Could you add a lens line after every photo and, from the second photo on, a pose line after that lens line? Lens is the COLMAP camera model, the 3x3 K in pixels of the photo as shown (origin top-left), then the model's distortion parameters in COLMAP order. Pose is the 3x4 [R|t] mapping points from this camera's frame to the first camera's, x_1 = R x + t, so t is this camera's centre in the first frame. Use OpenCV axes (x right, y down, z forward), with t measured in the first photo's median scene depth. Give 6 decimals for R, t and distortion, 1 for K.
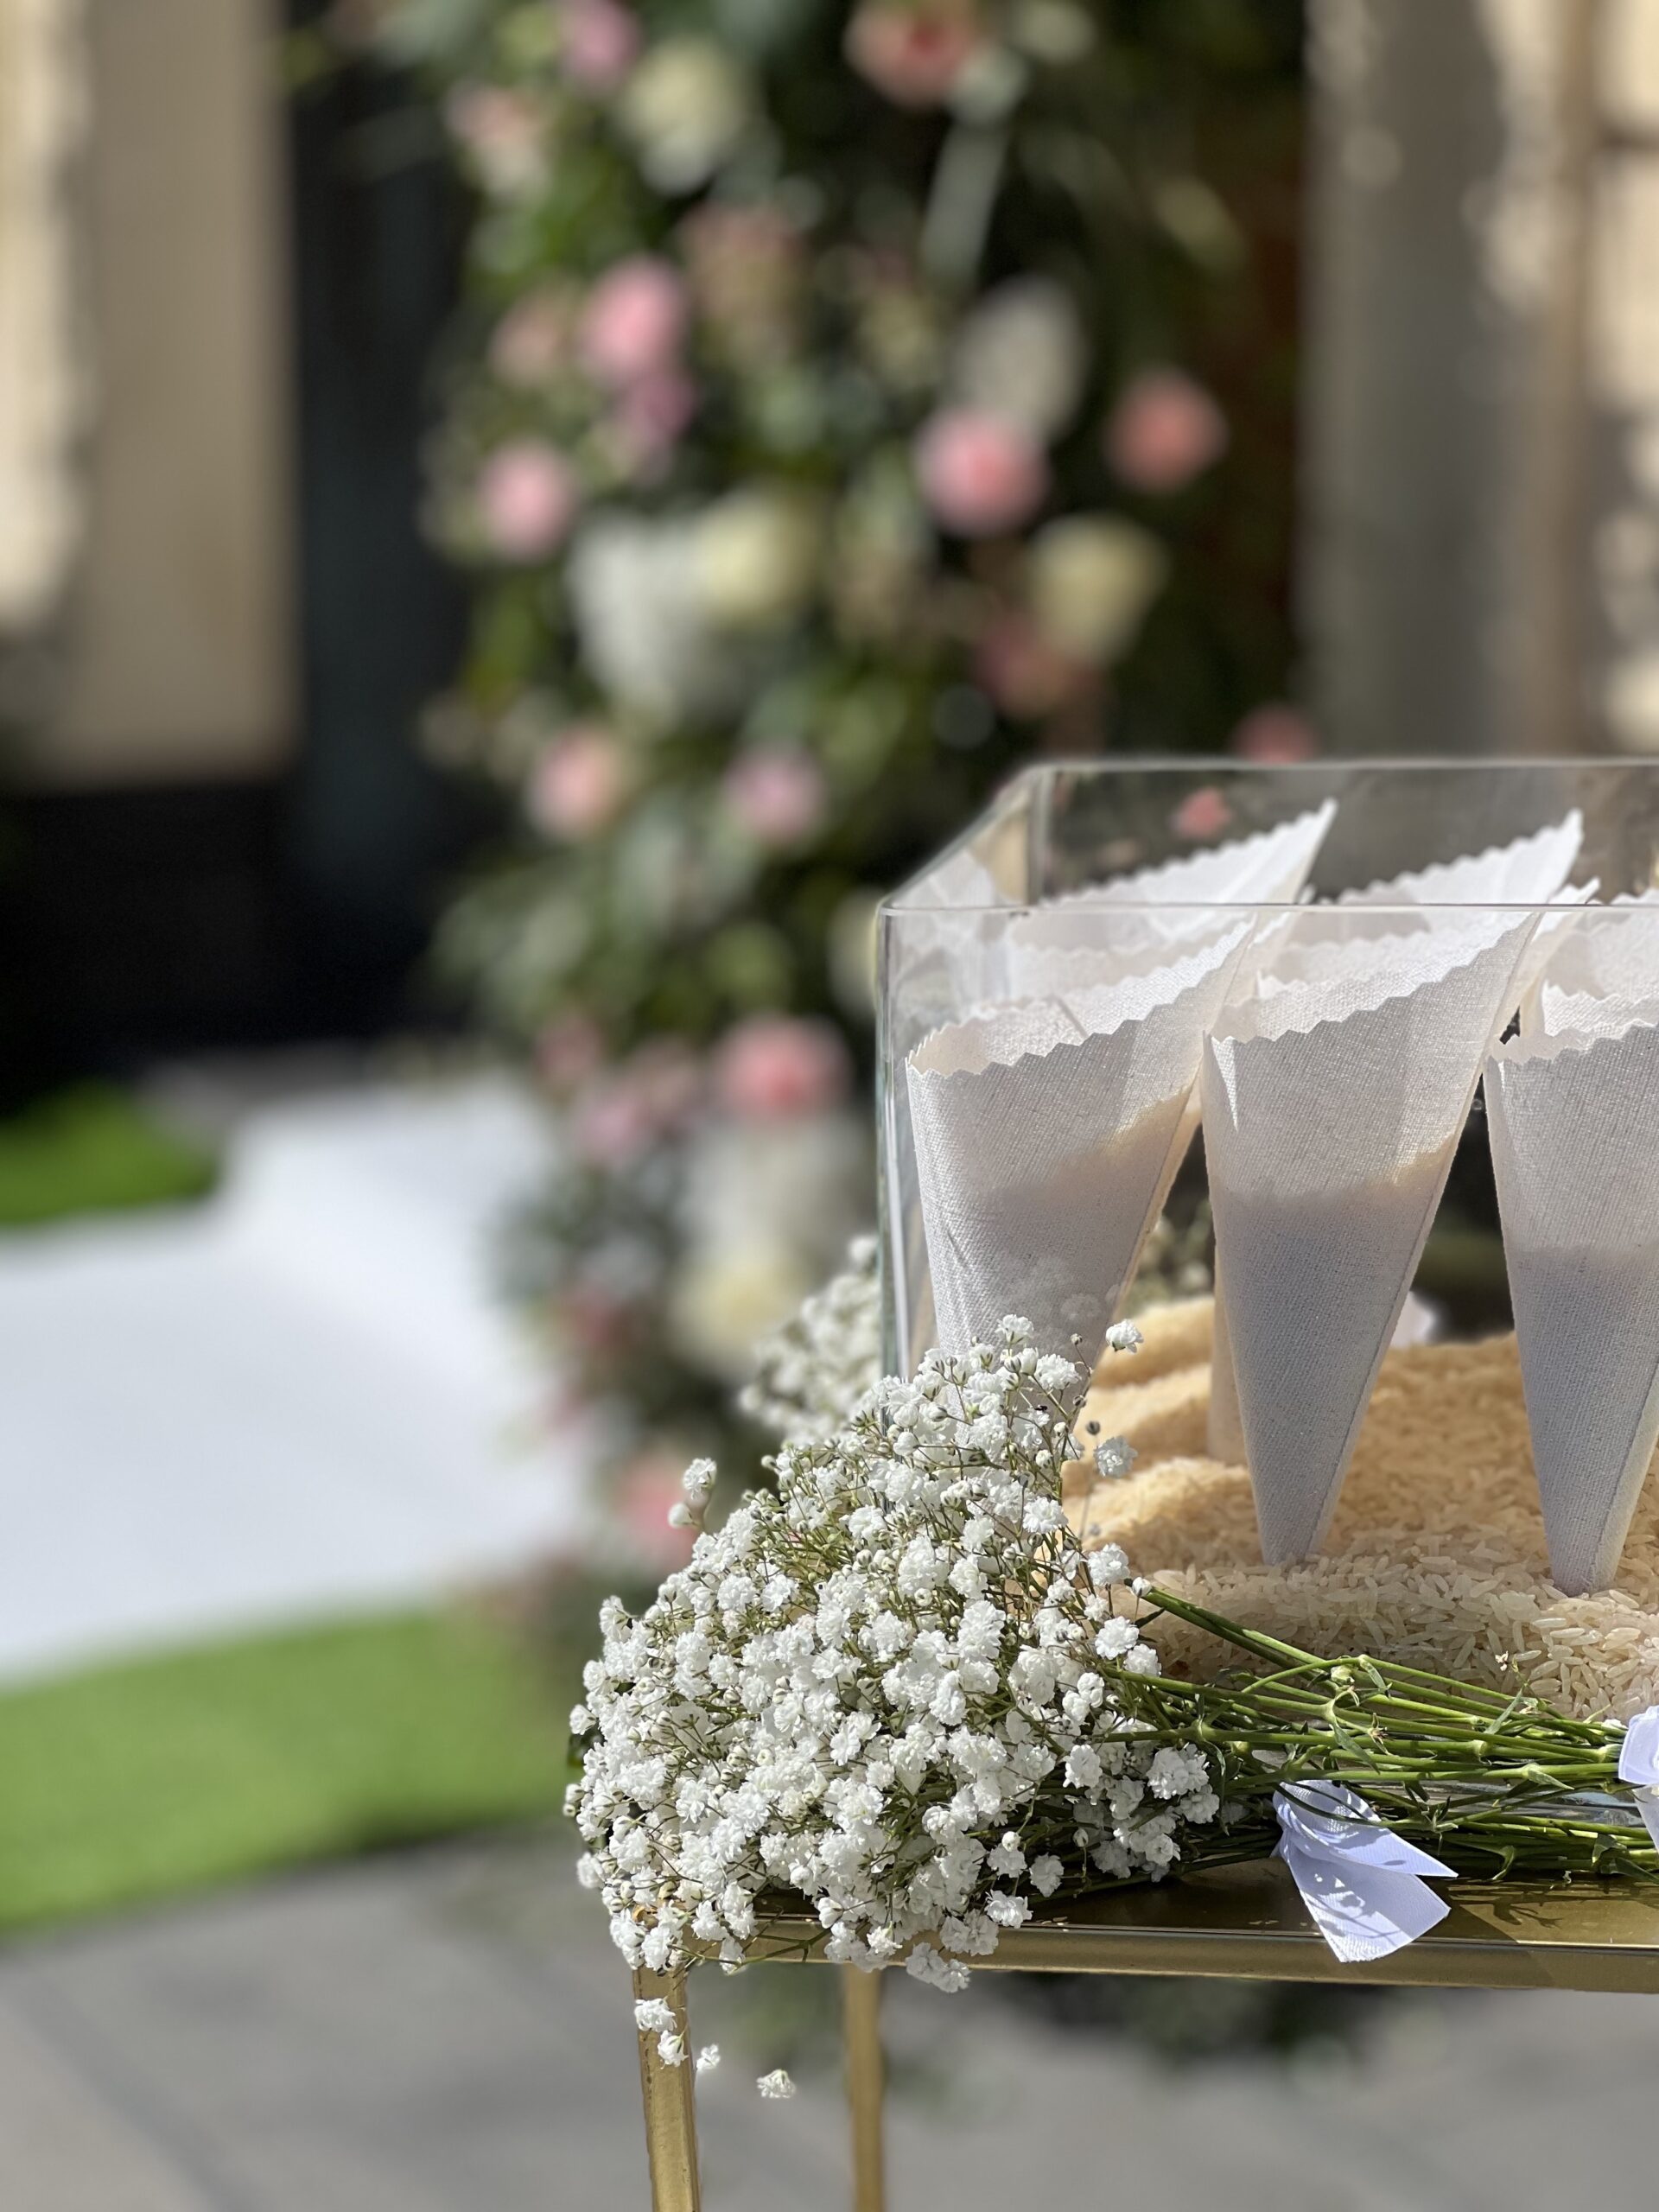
lens RADIAL K [[4951.2, 0, 827.8], [0, 4951.2, 1109.6], [0, 0, 1]] dist [0.148705, 0.000000]
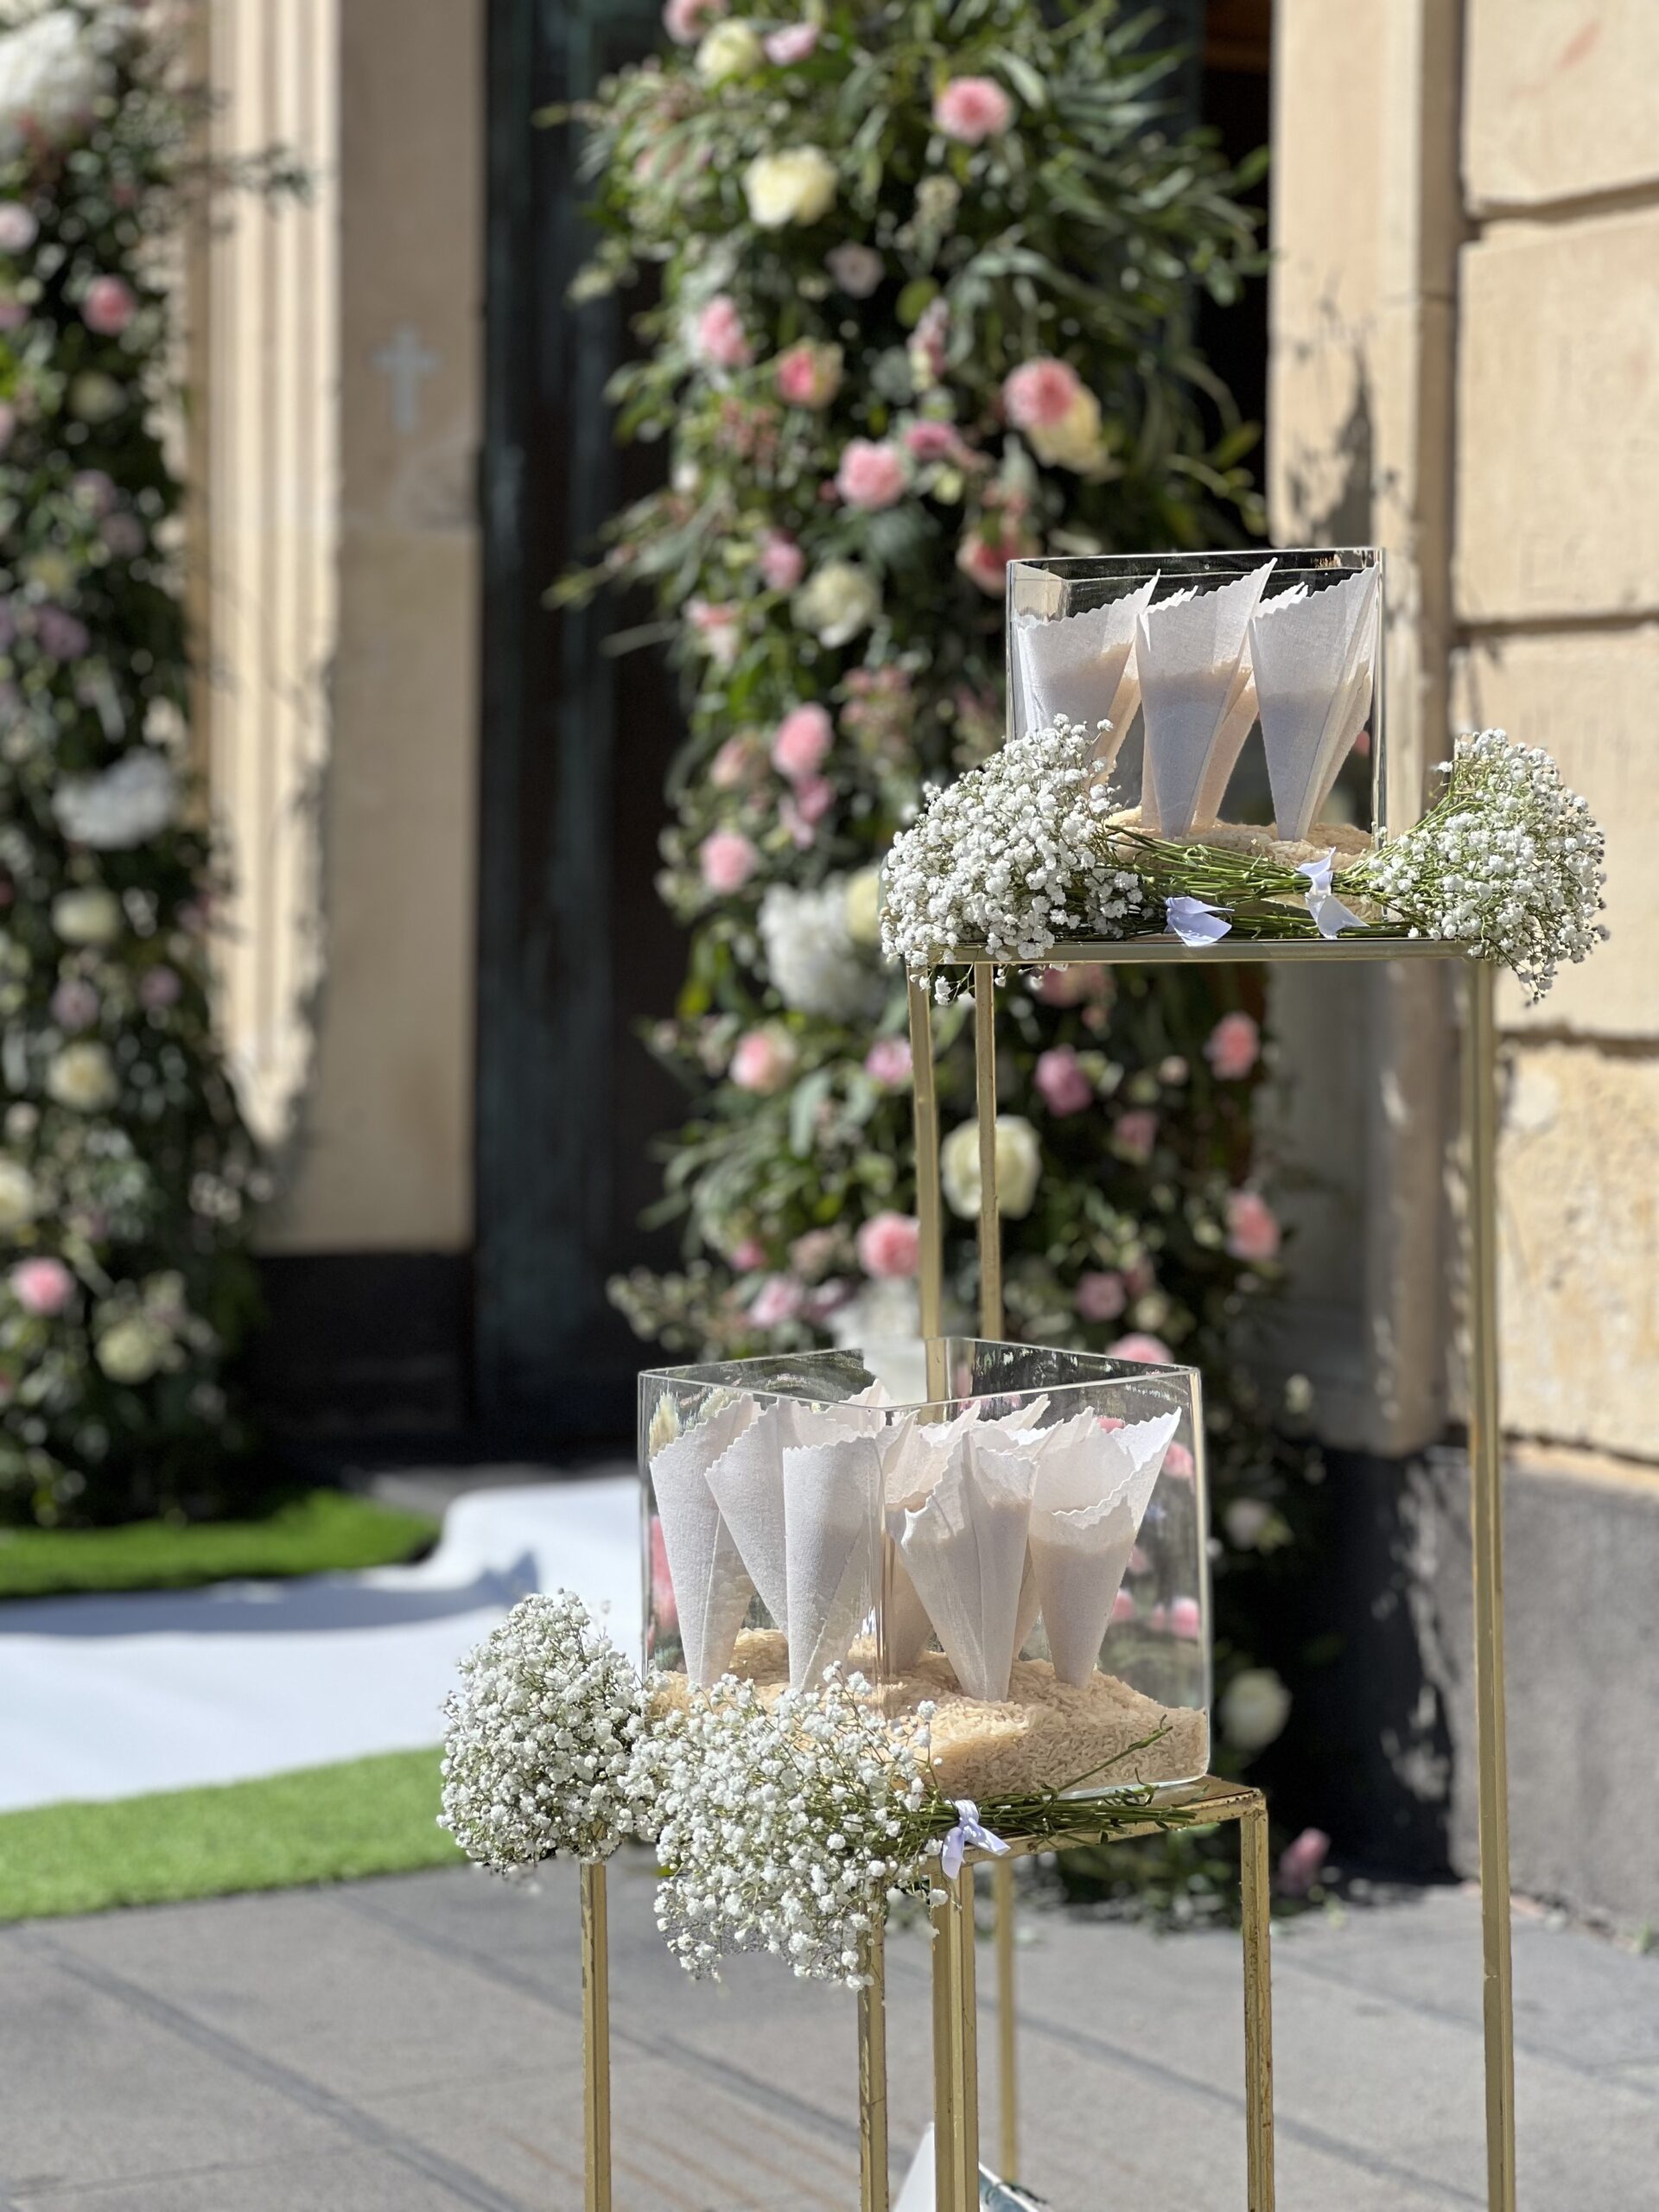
lens RADIAL K [[4951.2, 0, 838.8], [0, 4951.2, 1117.9], [0, 0, 1]] dist [0.148705, 0.000000]
pose [[0.999970, 0.004127, -0.006524, -0.017788], [-0.005182, 0.985261, -0.170977, 0.207323], [0.005722, 0.171006, 0.985253, -0.444864]]
